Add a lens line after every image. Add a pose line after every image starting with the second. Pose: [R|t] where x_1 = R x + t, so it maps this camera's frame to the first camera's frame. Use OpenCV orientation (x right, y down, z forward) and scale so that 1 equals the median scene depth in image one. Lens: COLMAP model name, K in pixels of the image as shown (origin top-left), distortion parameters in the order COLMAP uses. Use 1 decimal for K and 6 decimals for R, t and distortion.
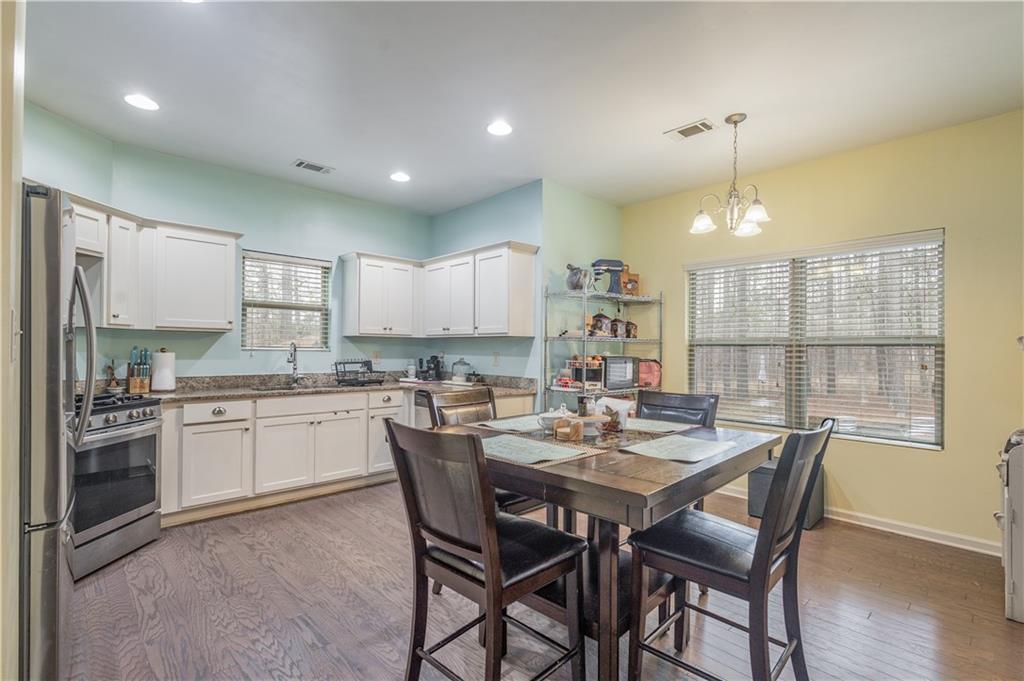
lens RADIAL K [[476.4, 0, 513.3], [0, 476.4, 349.0], [0, 0, 1]] dist [0.009022, 0.000599]
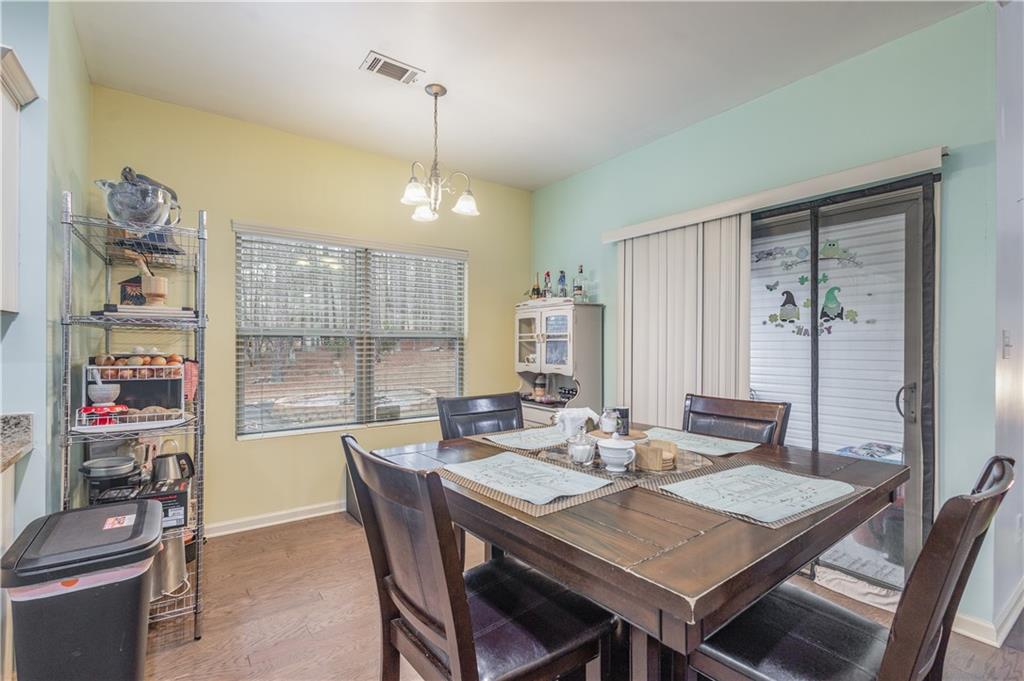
lens RADIAL K [[469.5, 0, 507.8], [0, 469.5, 343.4], [0, 0, 1]] dist [0.007617, 0.000641]
pose [[0.146004, -0.006839, 0.989260, -0.316973], [-0.002922, 0.999969, 0.007345, -0.003937], [-0.989280, -0.003963, 0.145980, 0.570857]]
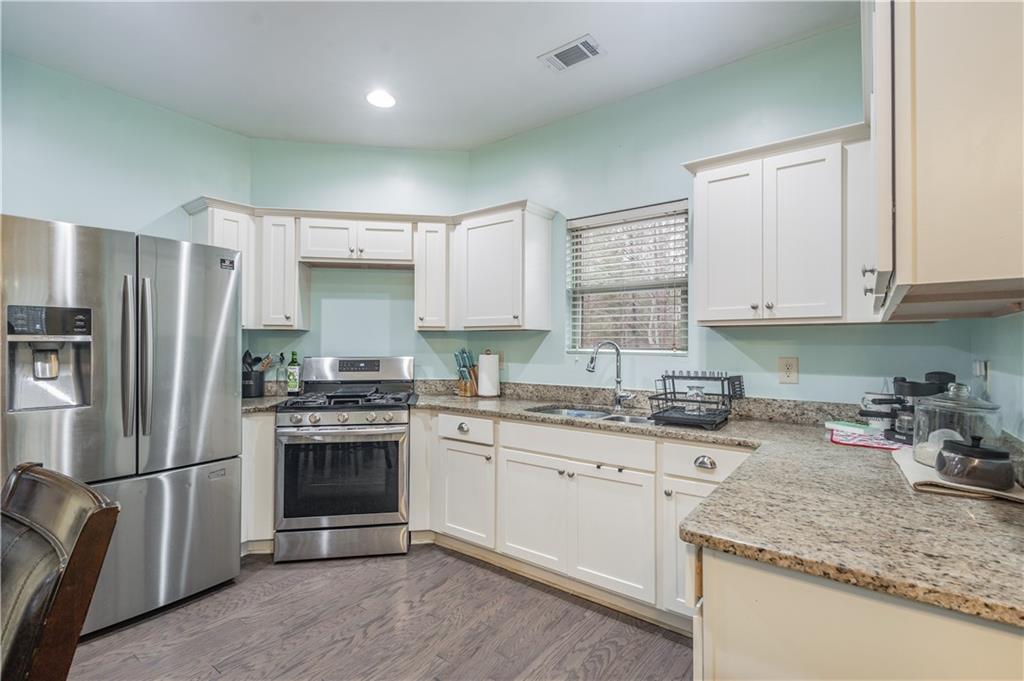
lens RADIAL K [[468.6, 0, 513.4], [0, 468.6, 342.2], [0, 0, 1]] dist [0.016782, 0.000190]
pose [[0.170985, -0.017389, -0.985120, 0.160890], [-0.003147, 0.999830, -0.018194, -0.000226], [0.985269, 0.006211, 0.170901, 0.834250]]
